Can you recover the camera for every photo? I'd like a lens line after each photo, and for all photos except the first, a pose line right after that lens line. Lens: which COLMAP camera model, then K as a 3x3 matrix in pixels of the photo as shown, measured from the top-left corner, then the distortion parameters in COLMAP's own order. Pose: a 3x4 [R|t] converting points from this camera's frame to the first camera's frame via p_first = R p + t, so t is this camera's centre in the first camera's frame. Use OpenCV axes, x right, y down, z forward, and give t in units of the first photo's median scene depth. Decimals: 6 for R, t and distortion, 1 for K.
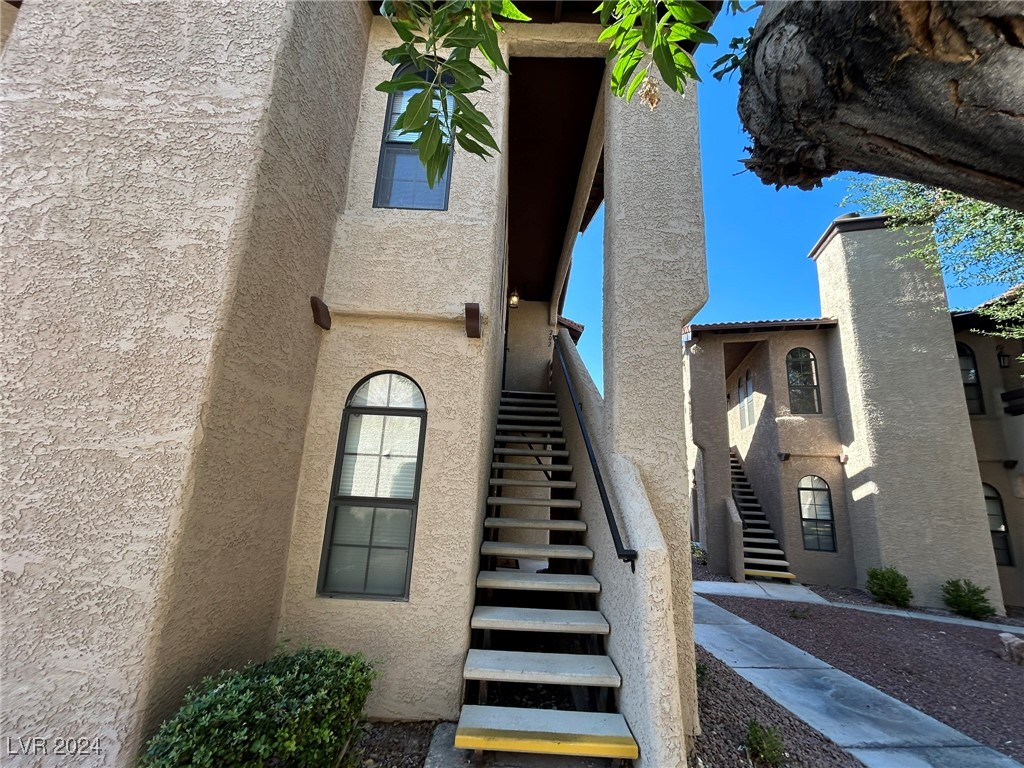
lens RADIAL K [[413.2, 0, 512.0], [0, 413.2, 384.0], [0, 0, 1]] dist [0.014784, -0.000014]
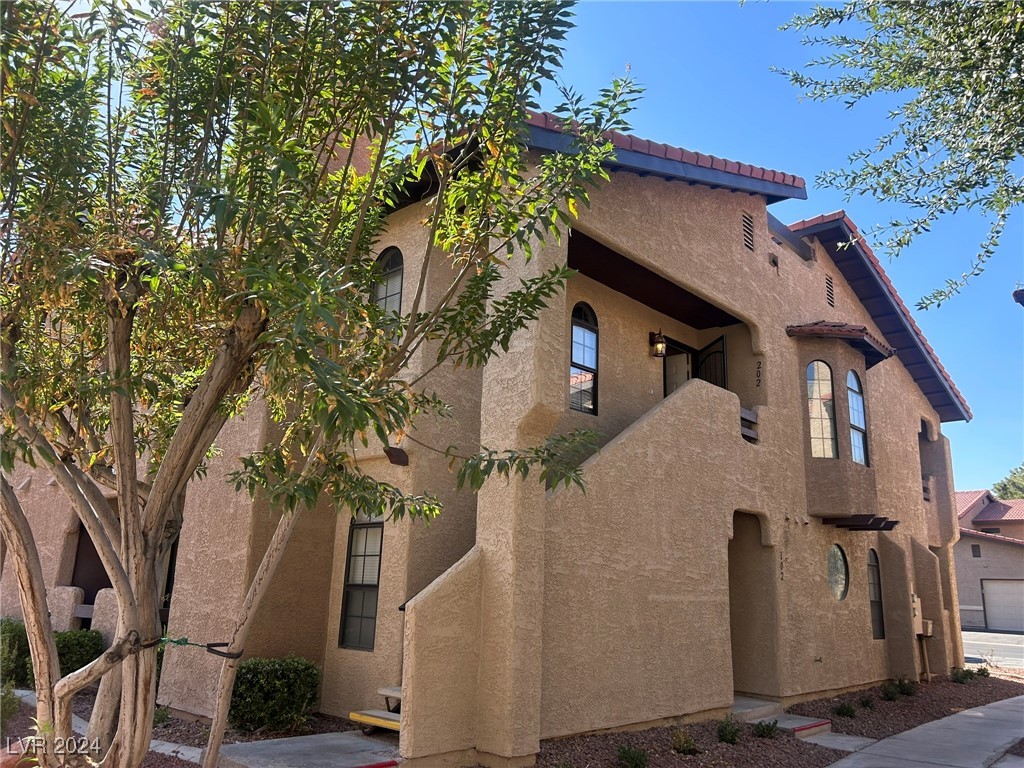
lens RADIAL K [[784.9, 0, 512.0], [0, 784.9, 384.0], [0, 0, 1]] dist [0.112612, 0.000062]
pose [[0.720552, -0.195514, -0.665266, 2.235791], [0.155166, 0.980559, -0.120114, -0.009942], [0.675816, -0.016678, 0.736881, -0.788399]]
